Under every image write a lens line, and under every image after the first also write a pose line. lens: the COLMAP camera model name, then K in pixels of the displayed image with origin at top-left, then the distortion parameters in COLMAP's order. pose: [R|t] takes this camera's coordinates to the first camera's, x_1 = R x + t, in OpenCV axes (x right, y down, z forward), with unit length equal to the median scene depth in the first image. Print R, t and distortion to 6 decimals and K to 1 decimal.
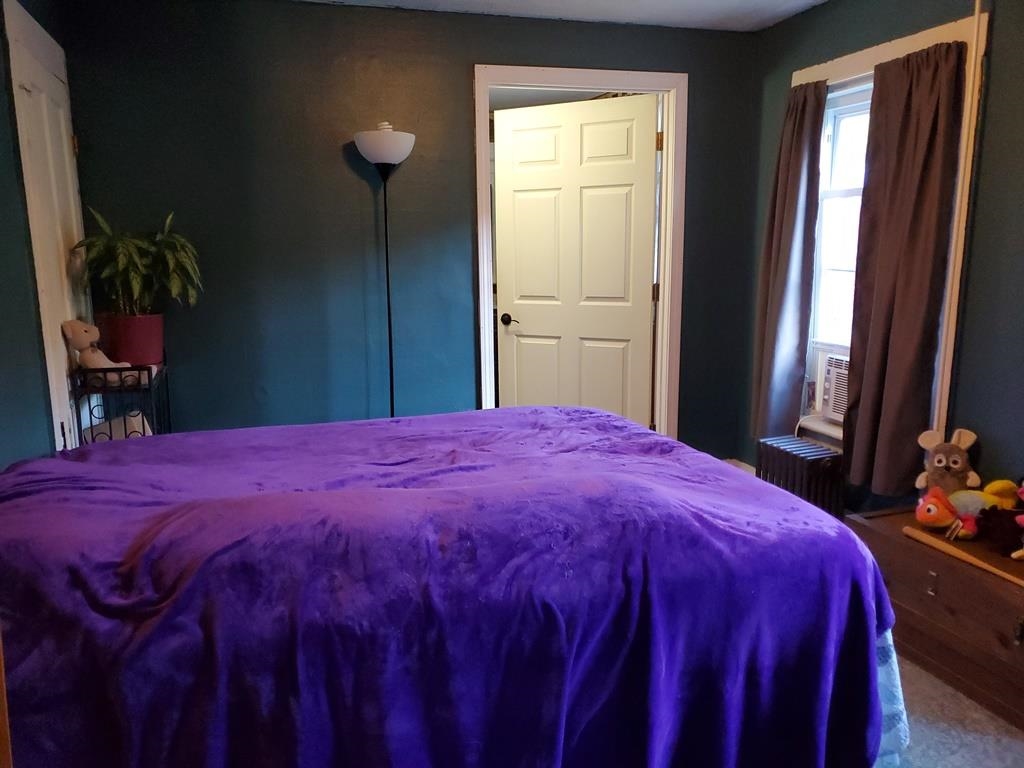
lens RADIAL K [[795.6, 0, 508.2], [0, 795.6, 389.2], [0, 0, 1]] dist [0.038699, -0.009324]
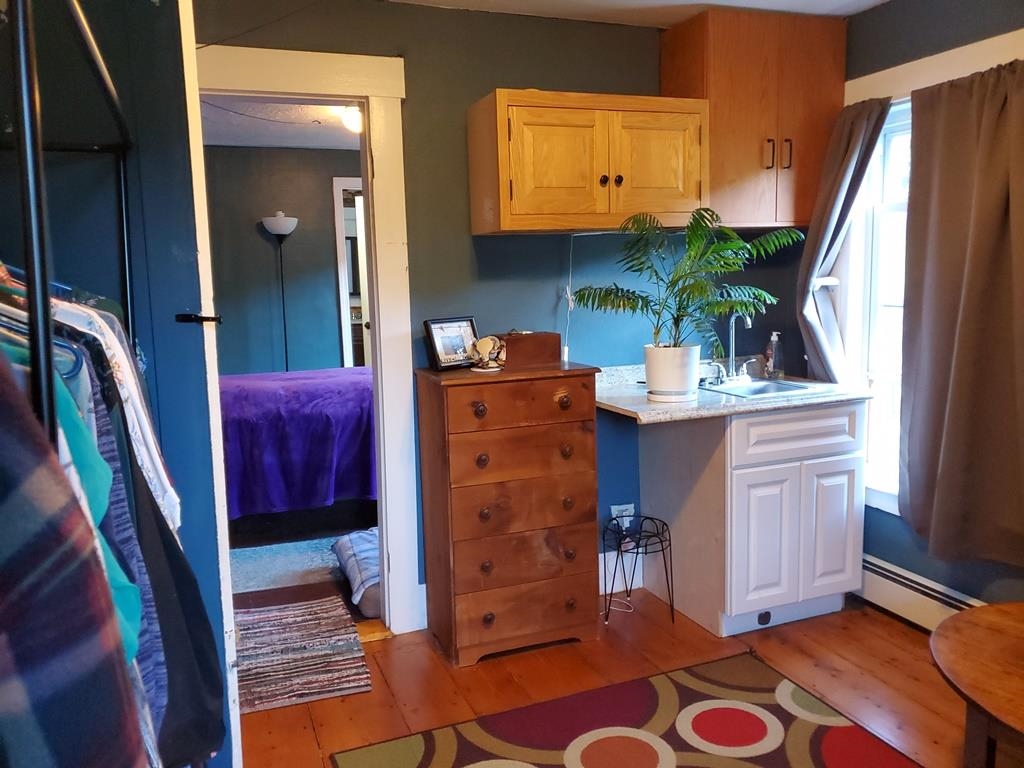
lens RADIAL K [[795.6, 0, 516.0], [0, 795.6, 378.1], [0, 0, 1]] dist [0.038699, -0.009324]
pose [[0.996666, -0.022251, 0.078500, 0.455593], [0.026586, 0.998153, -0.054616, 0.302783], [-0.077140, 0.056521, 0.995417, -1.624544]]
